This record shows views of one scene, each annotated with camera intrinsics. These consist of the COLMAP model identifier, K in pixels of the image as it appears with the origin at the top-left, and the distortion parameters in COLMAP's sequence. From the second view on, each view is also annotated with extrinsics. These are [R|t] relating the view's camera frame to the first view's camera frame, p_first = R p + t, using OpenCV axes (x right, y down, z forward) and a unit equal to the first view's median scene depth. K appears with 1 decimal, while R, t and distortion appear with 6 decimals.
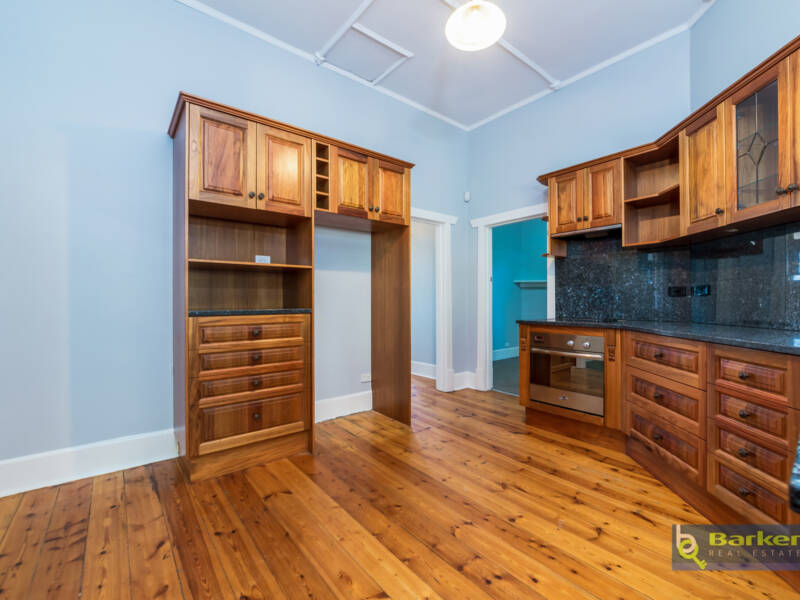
lens RADIAL K [[353.4, 0, 396.6], [0, 353.4, 298.4], [0, 0, 1]] dist [-0.002107, 0.000044]
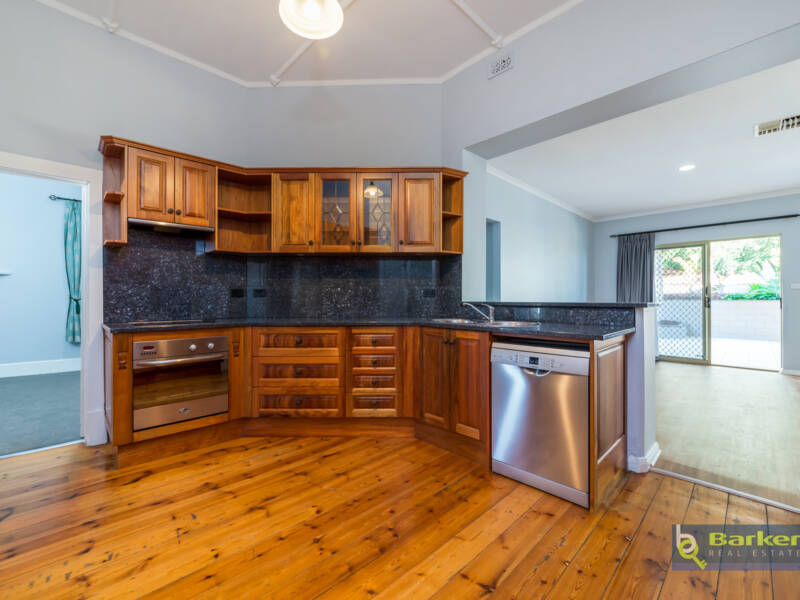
lens RADIAL K [[353.4, 0, 396.6], [0, 353.4, 298.4], [0, 0, 1]] dist [-0.002107, 0.000044]
pose [[-0.087279, 0.013333, 0.996095, -0.598863], [-0.004137, 0.999897, -0.013747, 0.014018], [-0.996175, -0.005320, -0.087215, 0.708759]]
